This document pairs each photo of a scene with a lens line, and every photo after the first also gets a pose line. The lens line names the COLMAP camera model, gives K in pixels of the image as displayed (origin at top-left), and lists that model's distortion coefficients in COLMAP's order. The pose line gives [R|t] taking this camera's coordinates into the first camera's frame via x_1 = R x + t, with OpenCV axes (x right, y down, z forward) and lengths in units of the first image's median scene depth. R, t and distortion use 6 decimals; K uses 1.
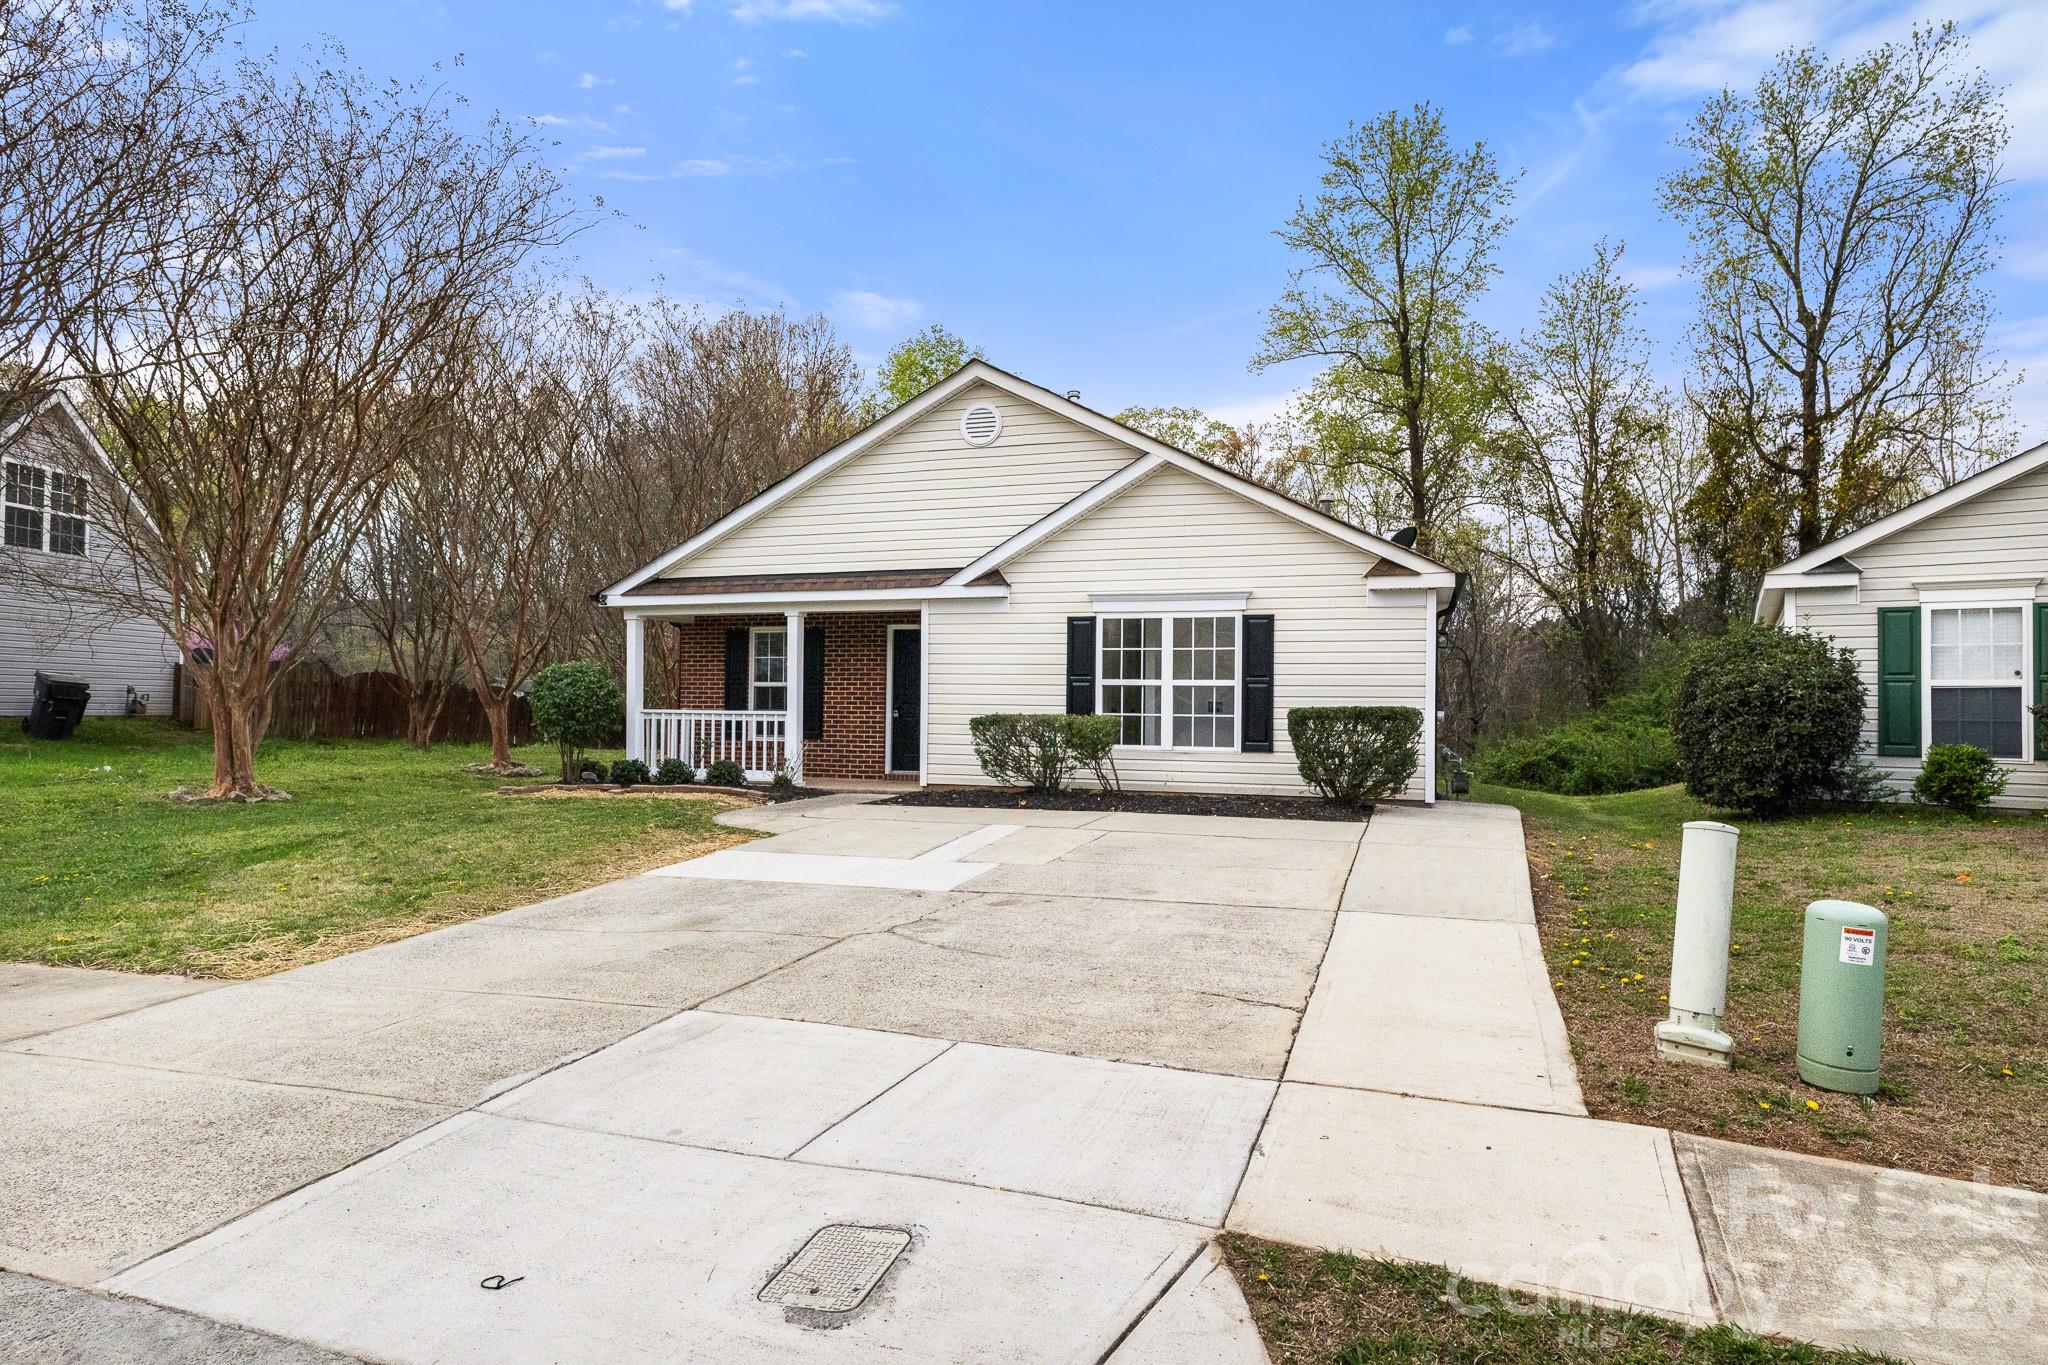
lens RADIAL K [[1157.6, 0, 1024.0], [0, 1157.6, 682.5], [0, 0, 1]] dist [0.003317, -0.000453]
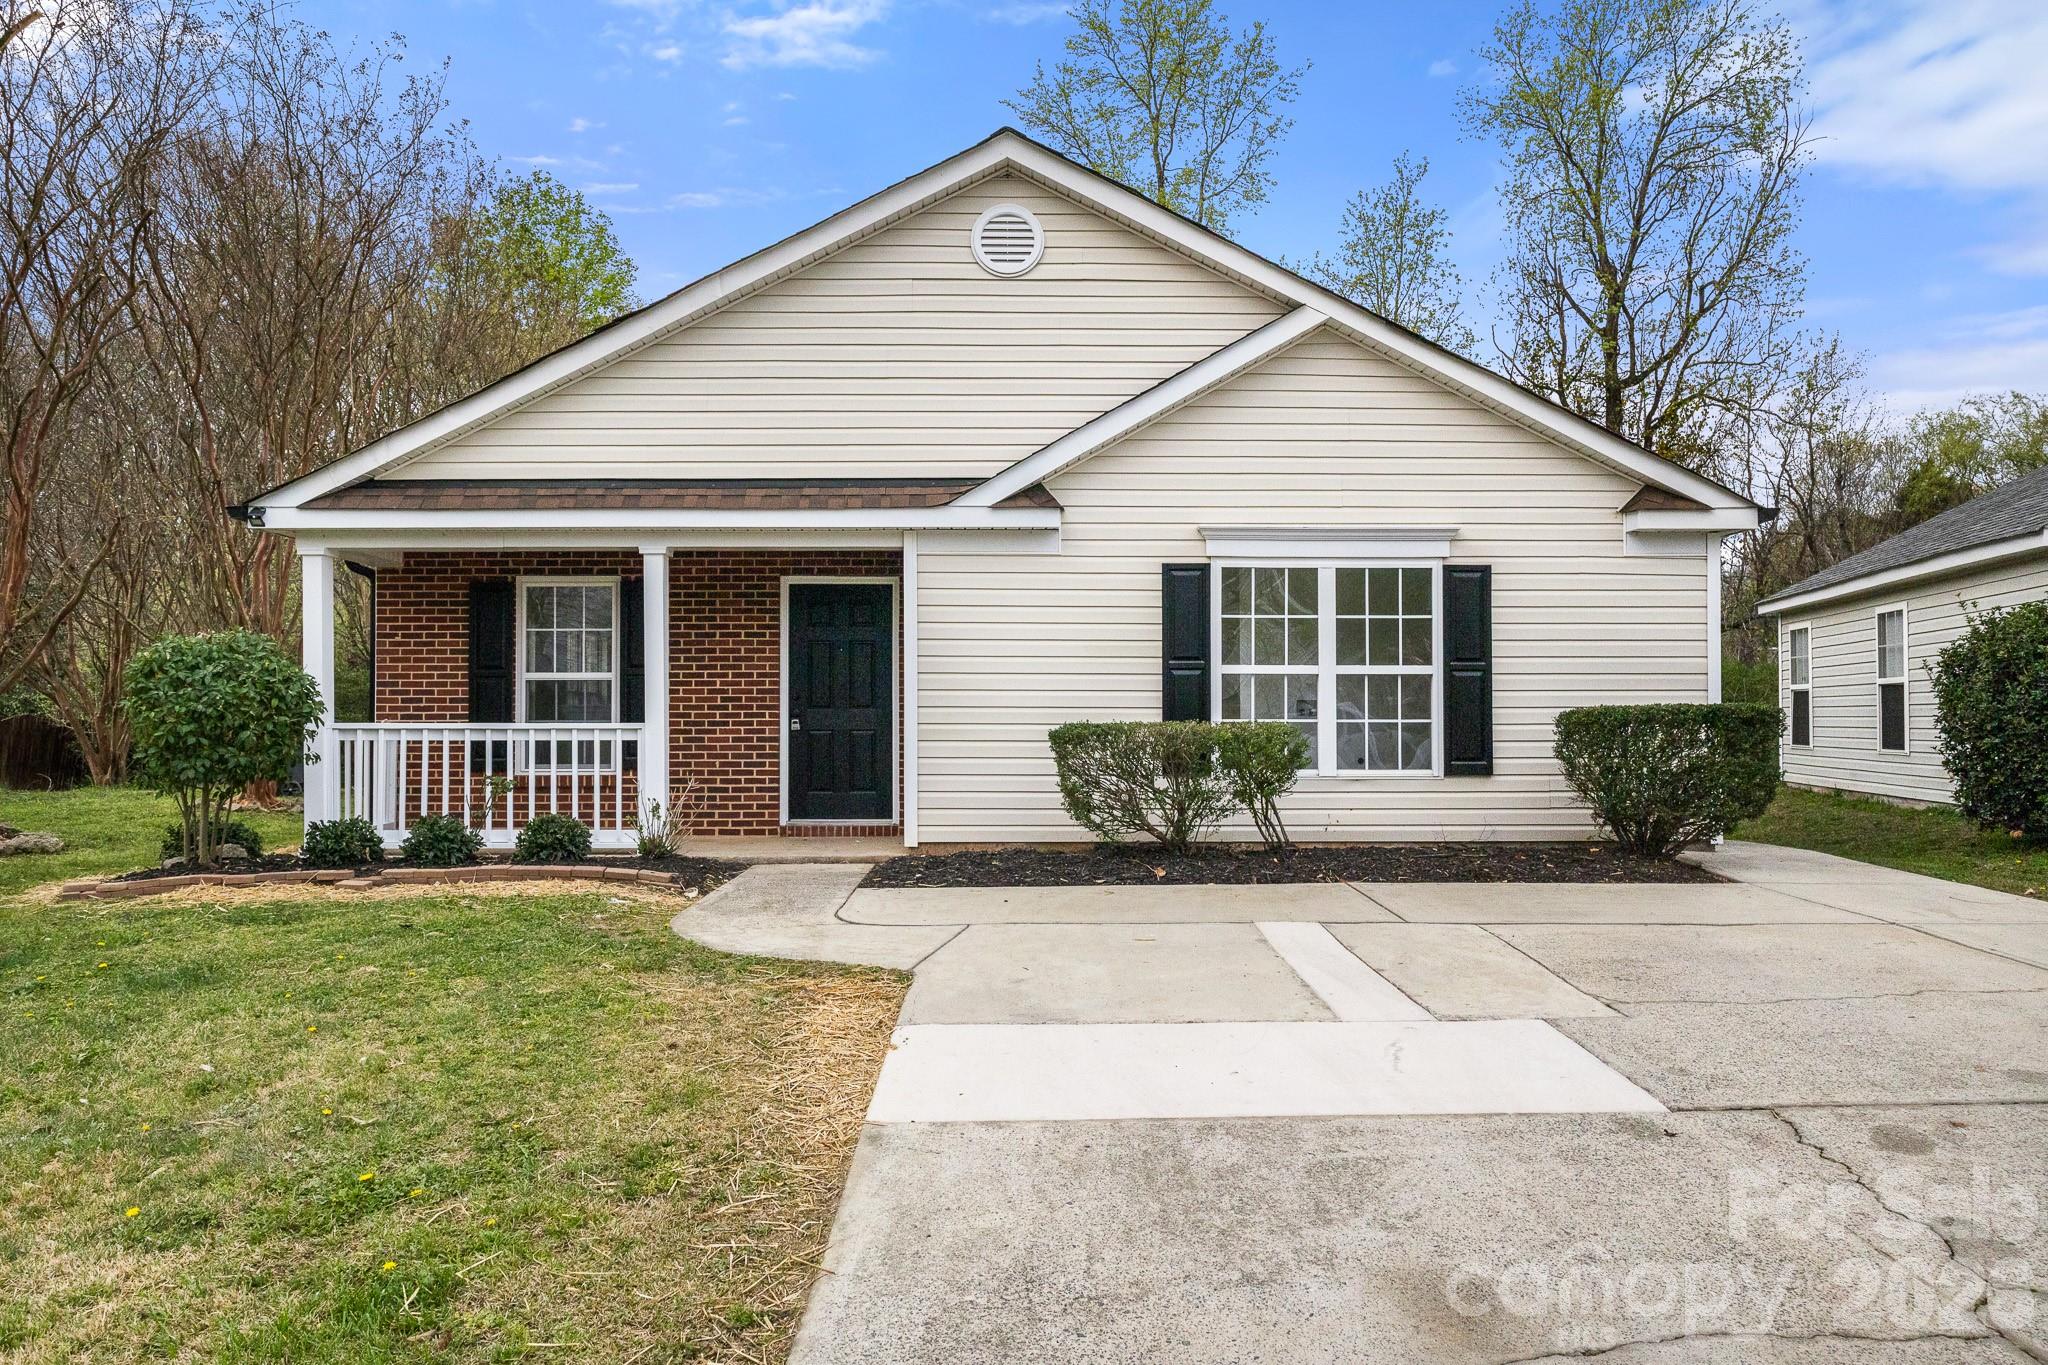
lens RADIAL K [[1402.9, 0, 1032.7], [0, 1402.9, 685.1], [0, 0, 1]] dist [-0.000531, -0.000183]
pose [[0.941843, -0.004559, 0.336023, -0.276515], [0.003406, 0.999986, 0.004019, 0.004620], [-0.336037, -0.002641, 0.941845, 0.316763]]
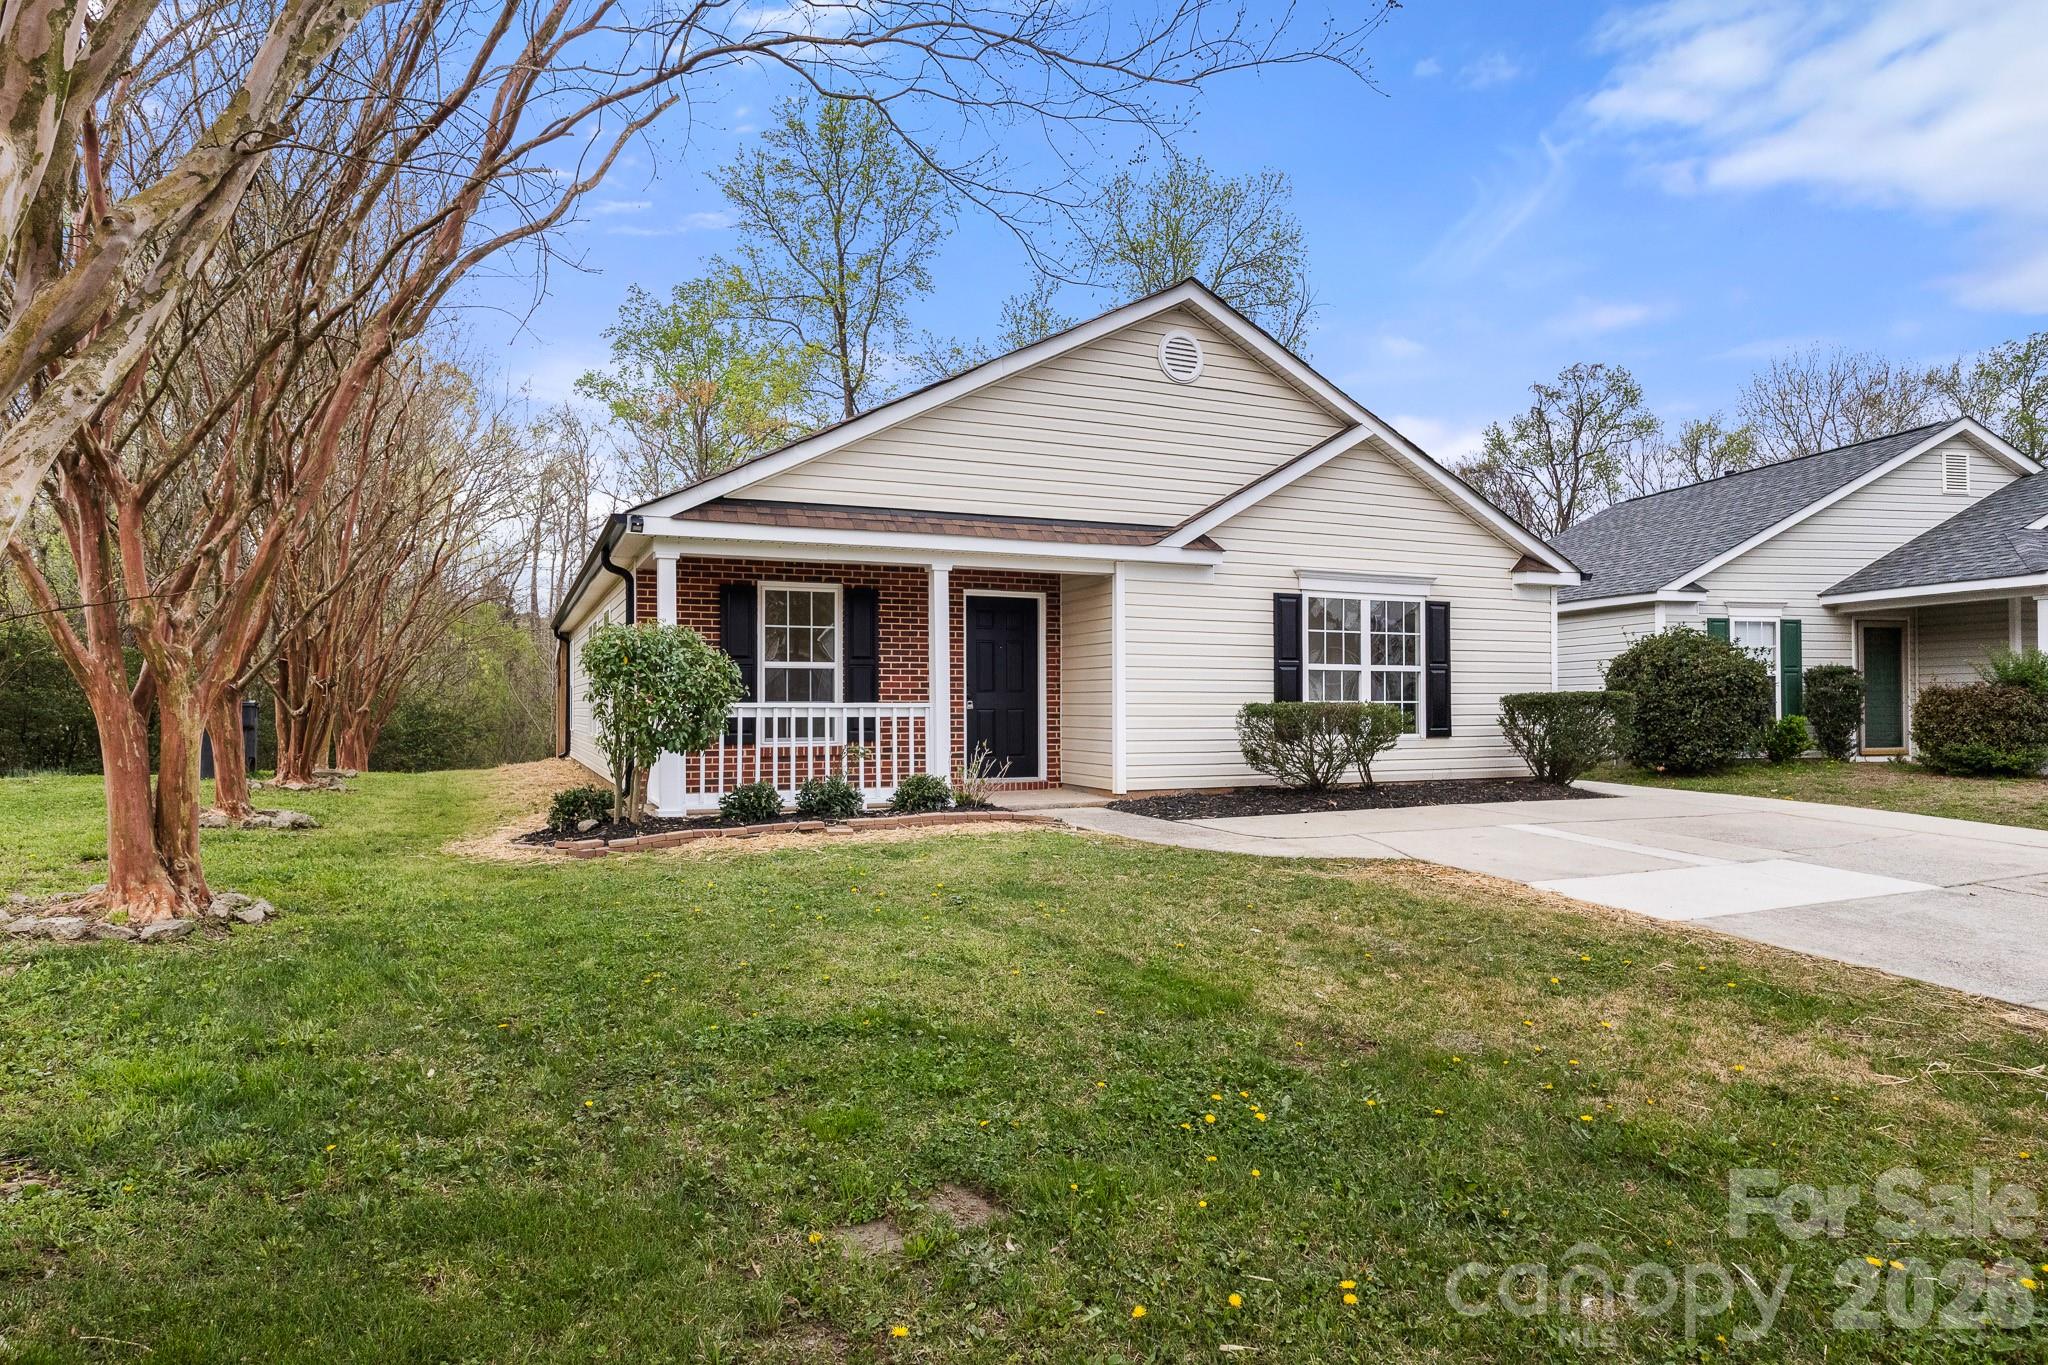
lens RADIAL K [[1166.0, 0, 1034.7], [0, 1166.0, 677.7], [0, 0, 1]] dist [0.001925, 0.000682]
pose [[0.733557, 0.002121, 0.679624, -0.701594], [-0.008523, 0.999945, 0.006078, 0.004524], [-0.679574, -0.010251, 0.733535, 0.462120]]
